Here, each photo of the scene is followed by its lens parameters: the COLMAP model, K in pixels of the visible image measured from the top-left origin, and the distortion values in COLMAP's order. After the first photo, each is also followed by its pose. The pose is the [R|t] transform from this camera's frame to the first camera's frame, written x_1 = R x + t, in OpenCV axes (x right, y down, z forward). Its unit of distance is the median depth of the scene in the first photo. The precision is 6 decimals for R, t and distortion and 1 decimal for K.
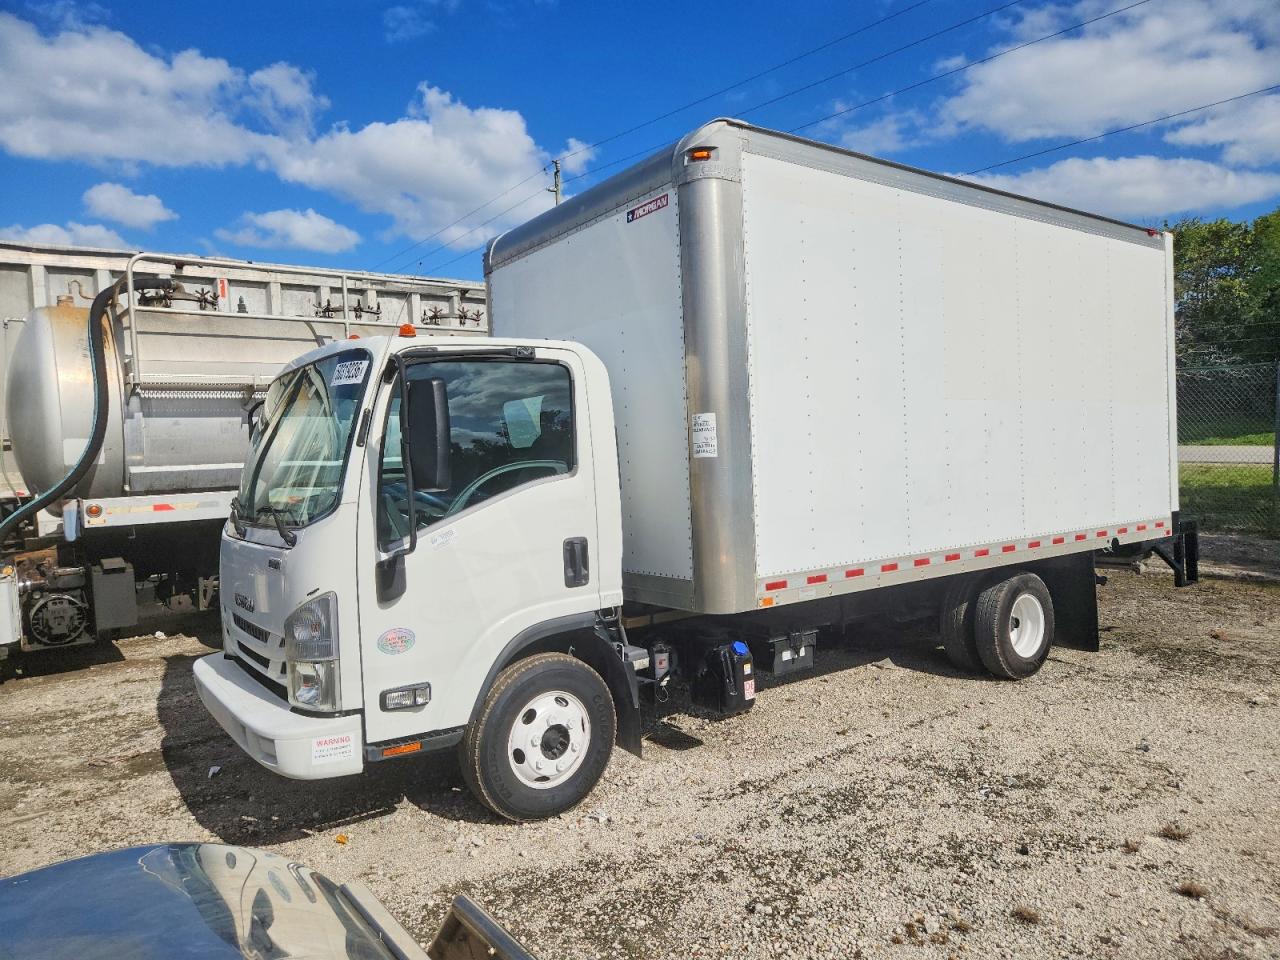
lens RADIAL K [[878.5, 0, 652.7], [0, 878.5, 485.4], [0, 0, 1]] dist [0.049910, 0.001278]
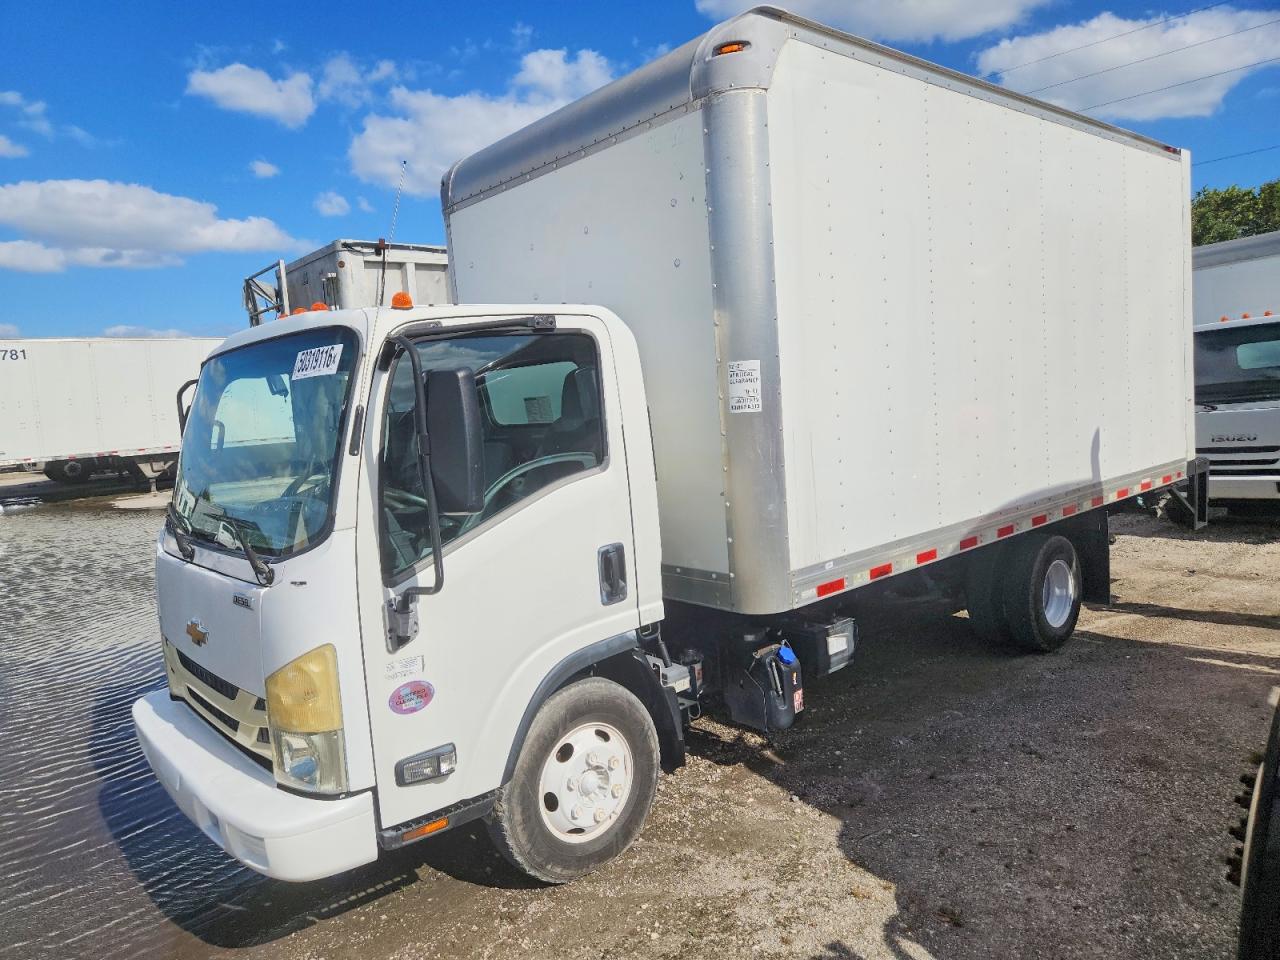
lens RADIAL K [[878.5, 0, 627.7], [0, 878.5, 471.6], [0, 0, 1]] dist [0.049910, 0.001278]
pose [[0.996598, -0.041225, 0.071362, -0.136267], [0.037126, 0.997636, 0.057835, -0.060209], [-0.073578, -0.054989, 0.995772, 0.194764]]
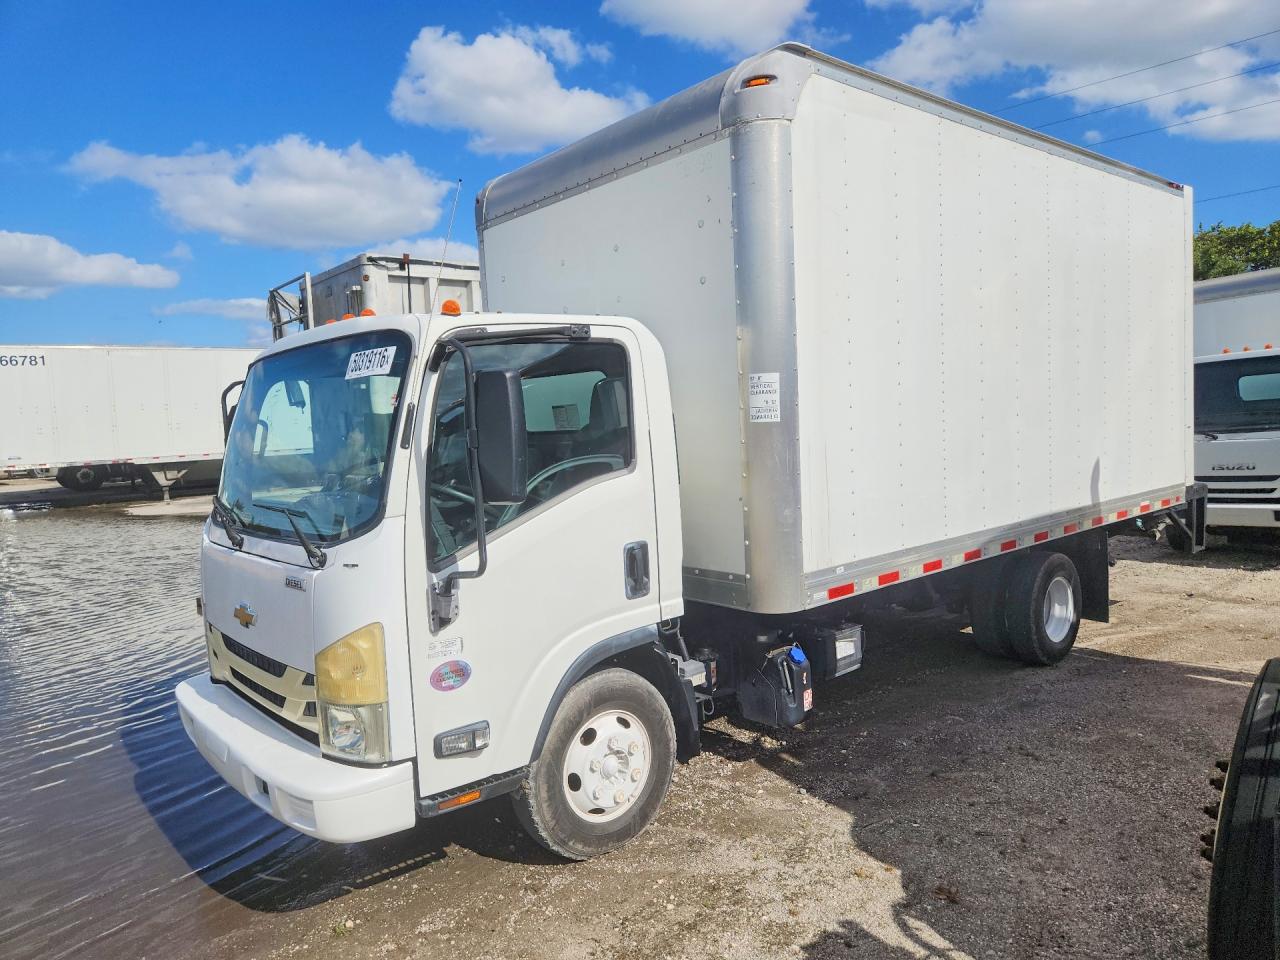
lens RADIAL K [[878.5, 0, 638.7], [0, 878.5, 482.7], [0, 0, 1]] dist [0.049910, 0.001278]
pose [[0.997100, -0.016615, 0.074269, -0.158790], [0.013226, 0.998859, 0.045895, -0.043473], [-0.074946, -0.044779, 0.996182, 0.137932]]
